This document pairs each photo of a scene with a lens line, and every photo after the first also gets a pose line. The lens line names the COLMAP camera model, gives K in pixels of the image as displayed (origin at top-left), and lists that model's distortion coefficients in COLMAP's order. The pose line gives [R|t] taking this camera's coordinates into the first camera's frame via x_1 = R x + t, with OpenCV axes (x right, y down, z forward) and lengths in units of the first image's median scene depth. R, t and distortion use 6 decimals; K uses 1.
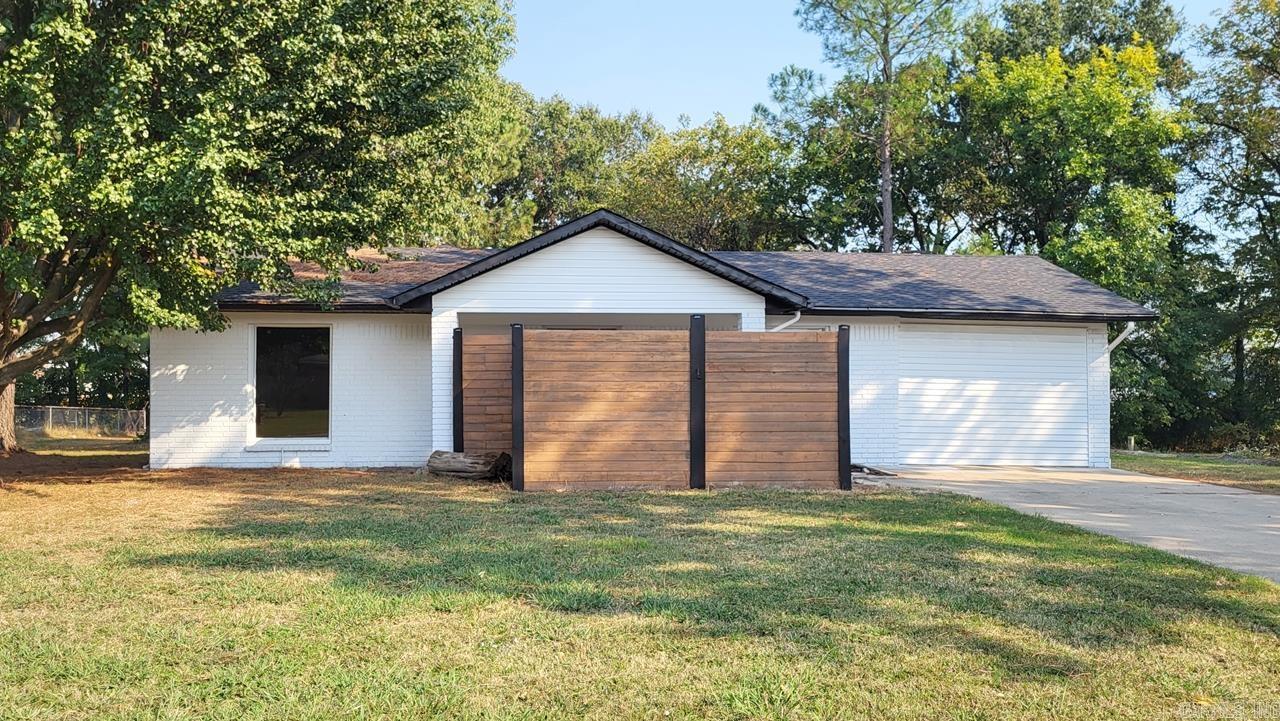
lens RADIAL K [[944.1, 0, 640.0], [0, 944.1, 360.5], [0, 0, 1]] dist [0.027224, -0.003872]
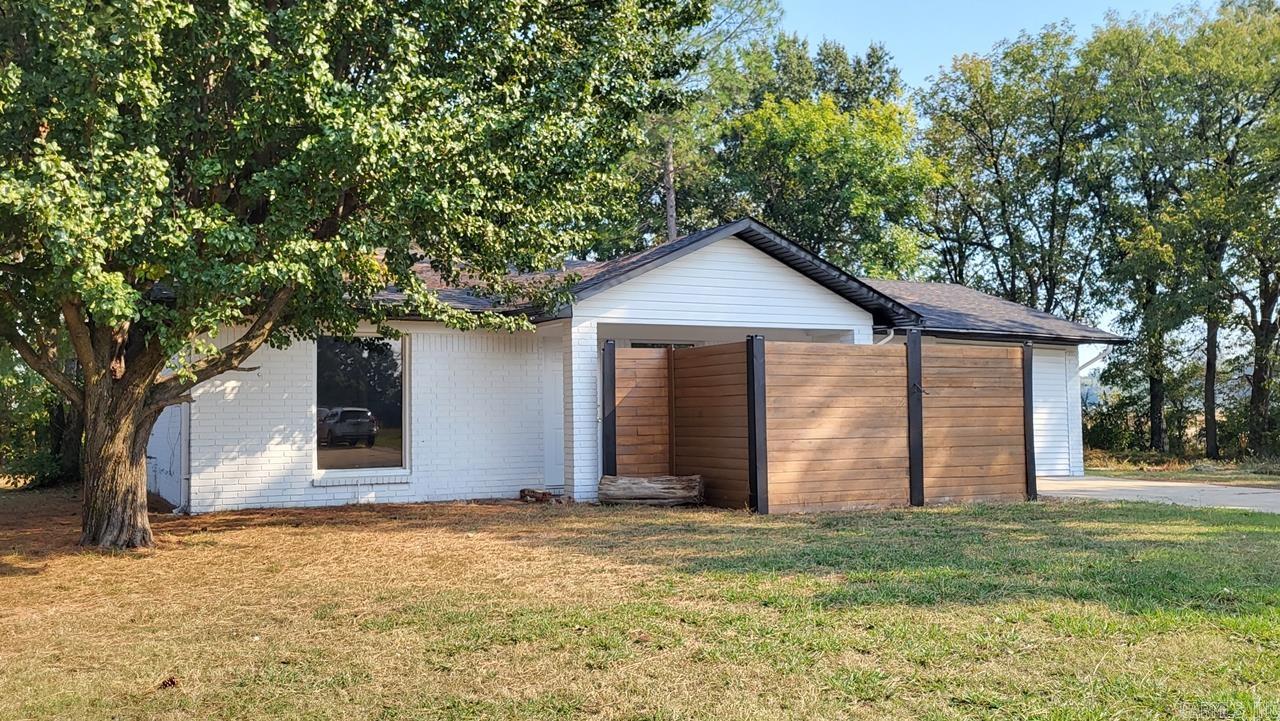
lens RADIAL K [[967.6, 0, 640.0], [0, 967.6, 360.5], [0, 0, 1]] dist [0.041817, 0.000619]
pose [[0.941377, 0.008908, 0.337240, -0.446085], [-0.000287, 0.999672, -0.025605, 0.008468], [-0.337357, 0.024007, 0.941071, 0.113189]]
